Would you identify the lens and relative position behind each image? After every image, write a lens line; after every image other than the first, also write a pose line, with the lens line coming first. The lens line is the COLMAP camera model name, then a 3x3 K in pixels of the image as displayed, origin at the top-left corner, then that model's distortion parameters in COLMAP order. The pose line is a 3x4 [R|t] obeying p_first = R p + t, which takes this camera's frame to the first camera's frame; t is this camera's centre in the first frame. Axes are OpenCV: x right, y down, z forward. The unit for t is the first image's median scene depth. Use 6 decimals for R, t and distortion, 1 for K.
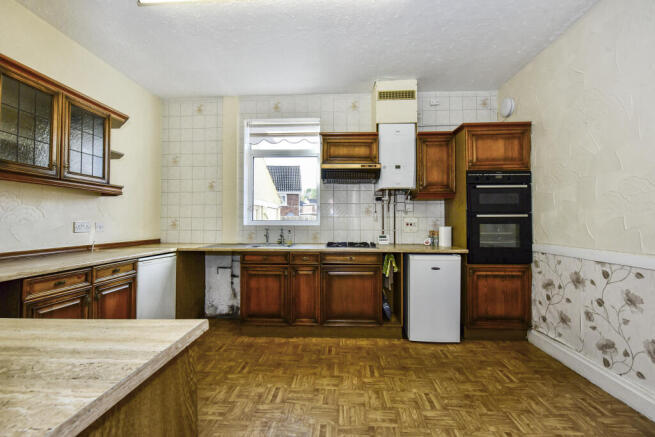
lens RADIAL K [[263.1, 0, 318.9], [0, 263.1, 220.7], [0, 0, 1]] dist [0.001558, -0.001589]
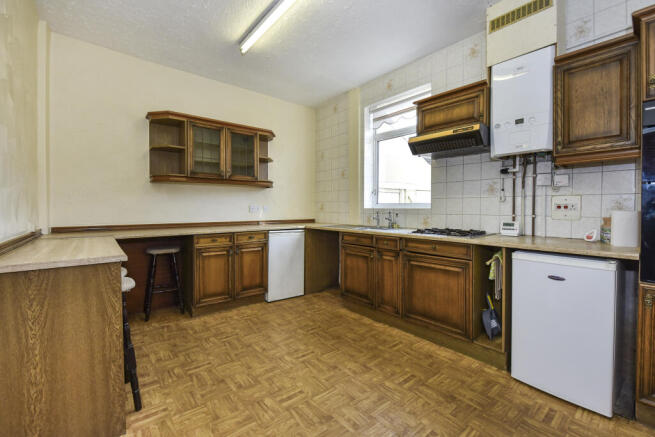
lens RADIAL K [[263.1, 0, 329.6], [0, 263.1, 215.8], [0, 0, 1]] dist [0.001558, -0.001589]
pose [[0.711727, 0.021556, -0.702126, 0.485663], [0.004080, 0.999385, 0.034819, 0.013262], [0.702445, -0.027646, 0.711201, 0.195595]]
